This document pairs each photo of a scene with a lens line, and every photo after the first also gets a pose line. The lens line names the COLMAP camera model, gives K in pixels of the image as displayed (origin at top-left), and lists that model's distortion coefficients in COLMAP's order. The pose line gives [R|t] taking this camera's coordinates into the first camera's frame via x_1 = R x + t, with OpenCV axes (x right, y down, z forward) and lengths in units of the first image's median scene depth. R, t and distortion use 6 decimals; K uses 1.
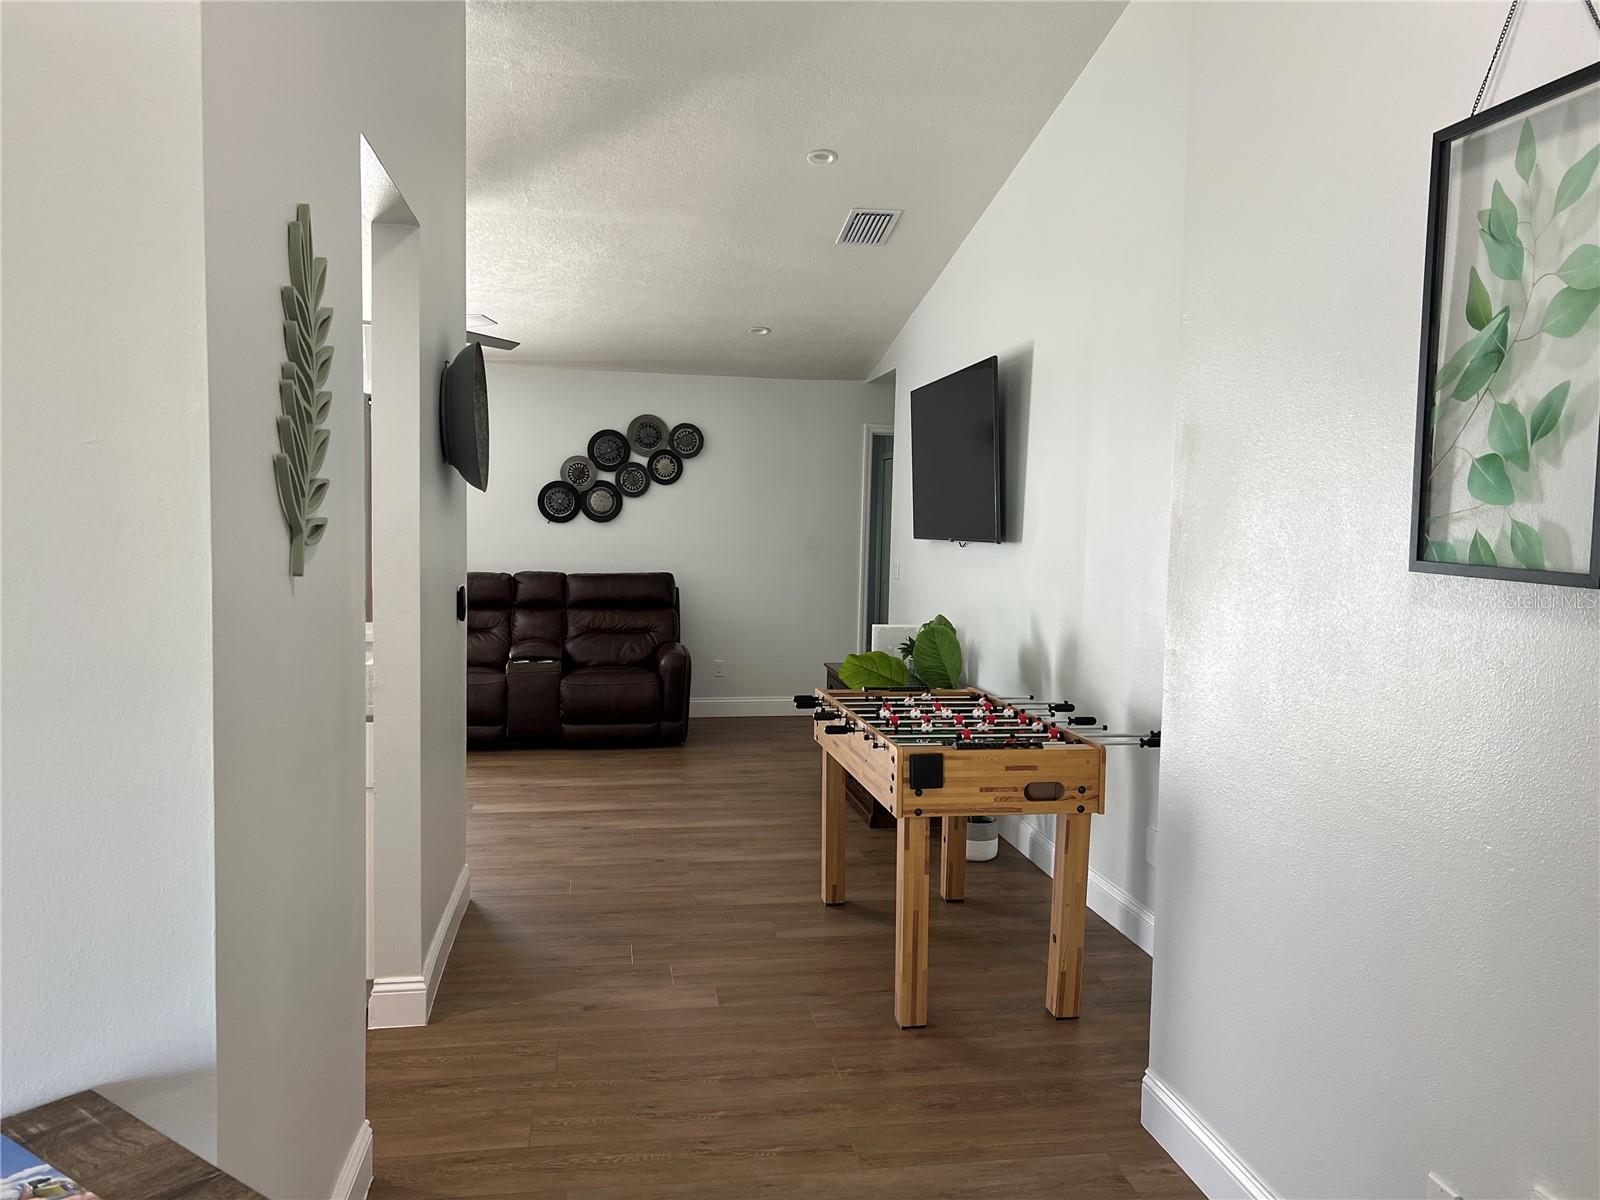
lens RADIAL K [[1207.7, 0, 811.2], [0, 1207.7, 600.4], [0, 0, 1]] dist [0.014021, -0.027865]
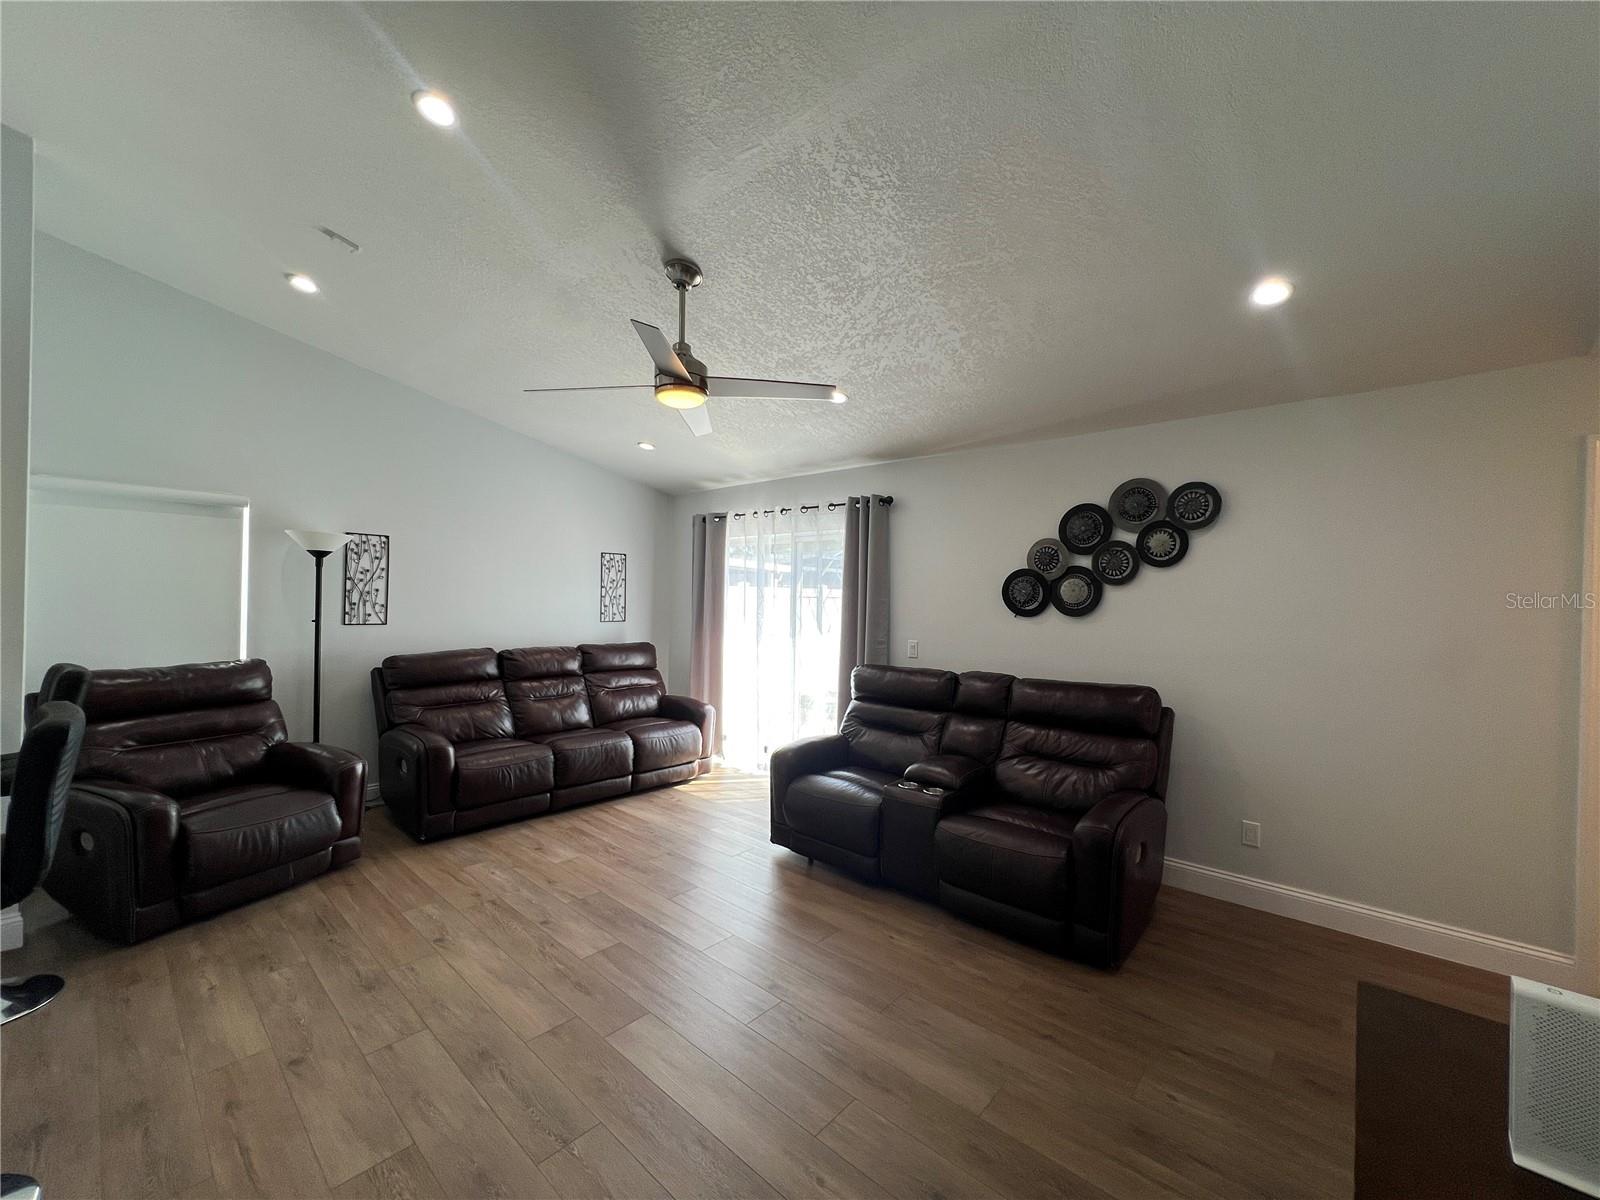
lens RADIAL K [[639.2, 0, 791.5], [0, 639.2, 600.8], [0, 0, 1]] dist [-0.003264, 0.000486]
pose [[0.622940, -0.009329, -0.782214, 0.084301], [-0.059026, 0.996518, -0.058891, -0.069266], [0.780040, 0.082856, 0.620220, 1.046074]]
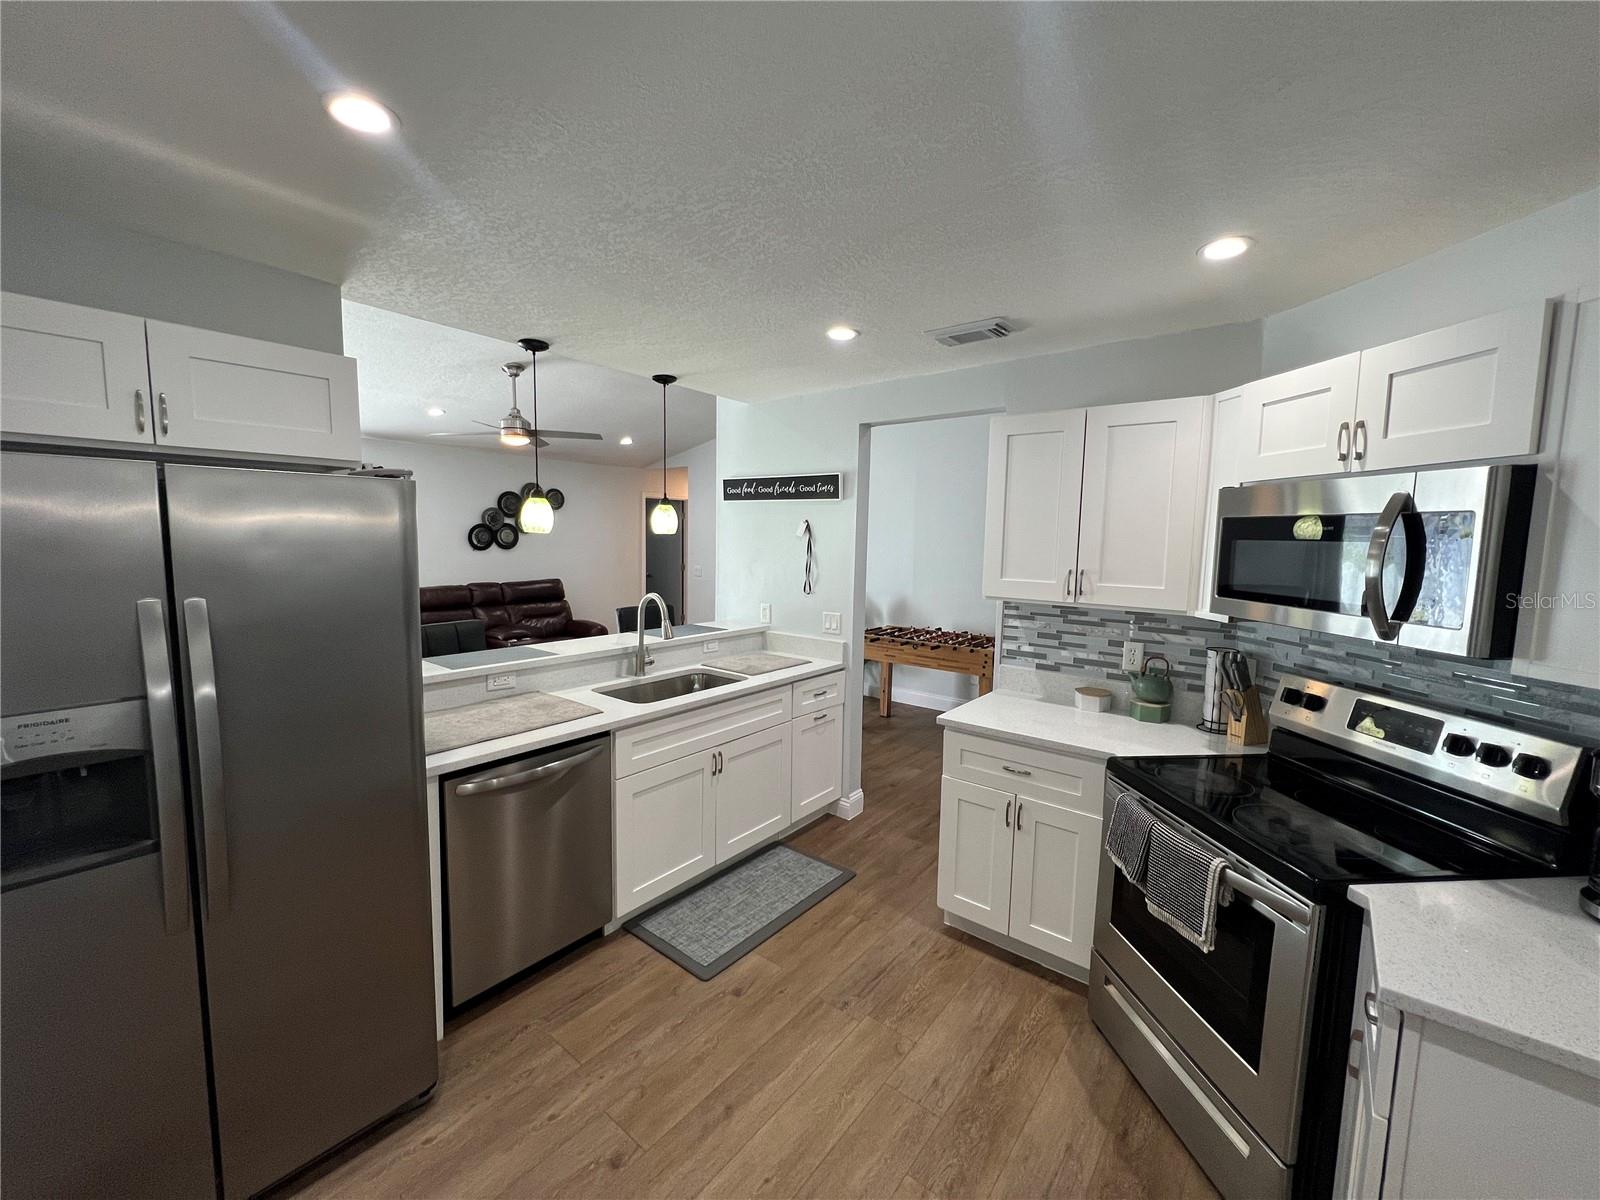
lens RADIAL K [[639.2, 0, 792.8], [0, 639.2, 596.7], [0, 0, 1]] dist [-0.003264, 0.000486]
pose [[0.746169, -0.077812, 0.661194, -0.825661], [0.048569, 0.996862, 0.062504, -0.065964], [-0.663983, -0.014525, 0.747607, 0.203493]]
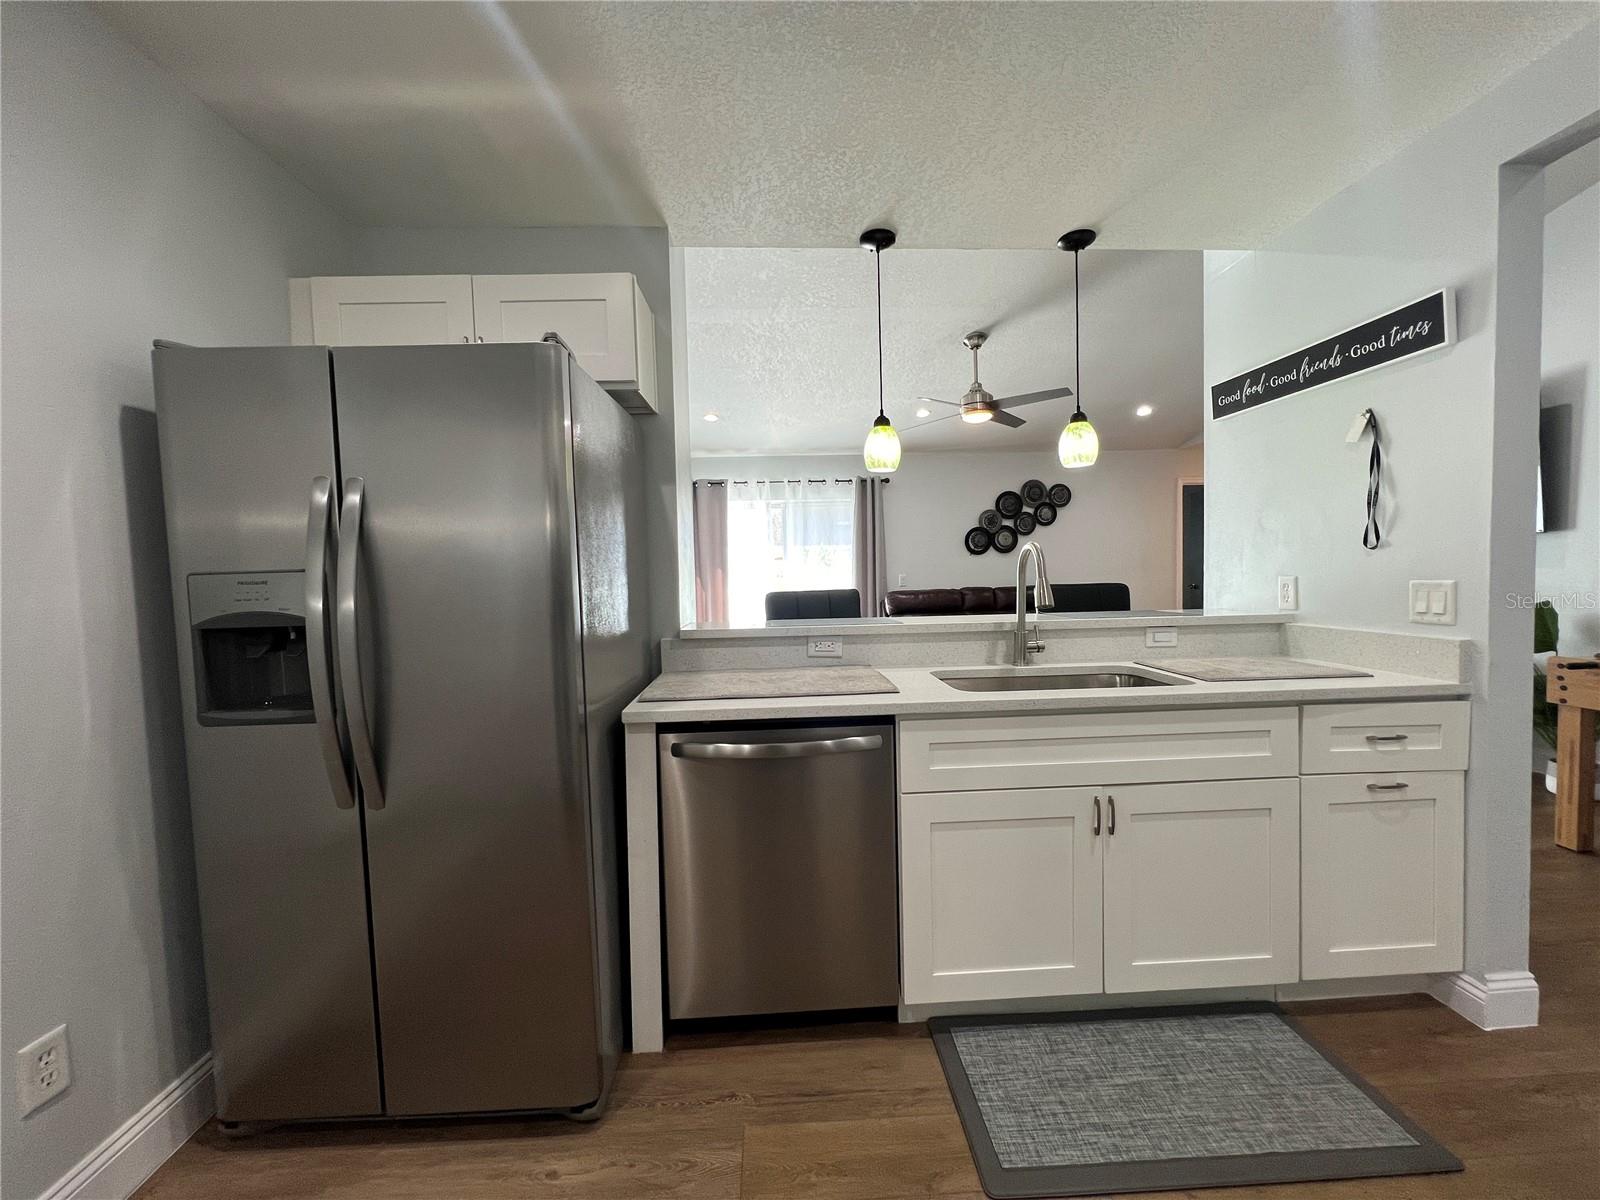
lens RADIAL K [[639.2, 0, 797.1], [0, 639.2, 597.1], [0, 0, 1]] dist [-0.003264, 0.000486]
pose [[0.992203, -0.045319, -0.116102, -0.616434], [0.041921, 0.998623, -0.031550, 0.008114], [0.117372, 0.026437, 0.992736, 0.326790]]
